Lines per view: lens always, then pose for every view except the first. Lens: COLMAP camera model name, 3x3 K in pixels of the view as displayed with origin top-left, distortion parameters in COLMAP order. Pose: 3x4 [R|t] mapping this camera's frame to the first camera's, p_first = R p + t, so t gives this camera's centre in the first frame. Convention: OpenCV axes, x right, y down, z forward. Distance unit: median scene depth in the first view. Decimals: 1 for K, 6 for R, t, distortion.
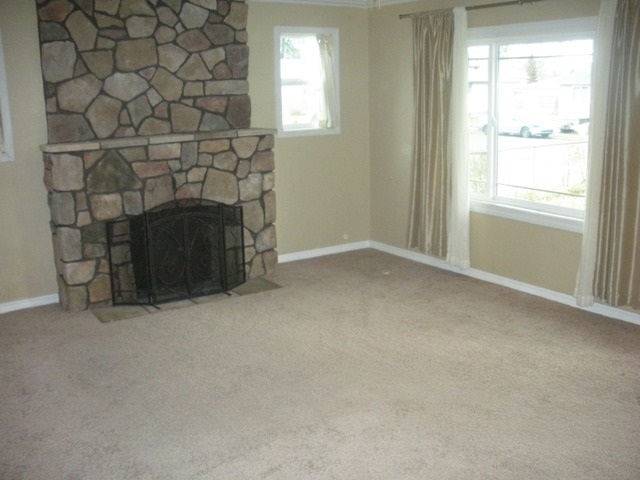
lens RADIAL K [[707.1, 0, 320.0], [0, 707.1, 240.0], [0, 0, 1]] dist [-0.237963, 0.504869]
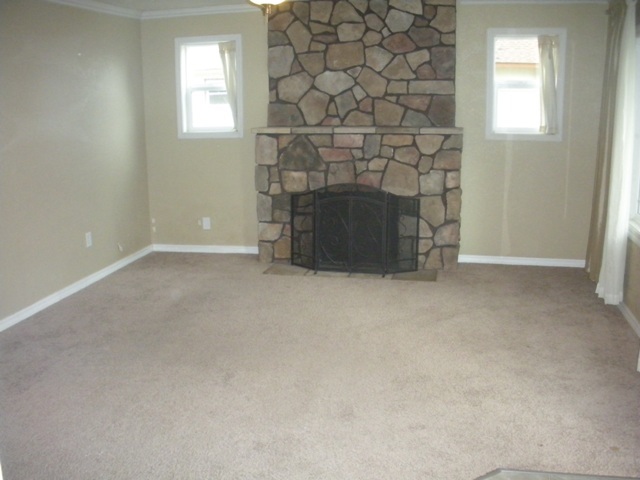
lens RADIAL K [[707.1, 0, 320.0], [0, 707.1, 240.0], [0, 0, 1]] dist [-0.237963, 0.504869]
pose [[0.718453, 0.169278, -0.674663, 0.533791], [-0.163838, 0.983829, 0.072378, -0.041667], [0.676005, 0.058535, 0.734568, 0.129154]]
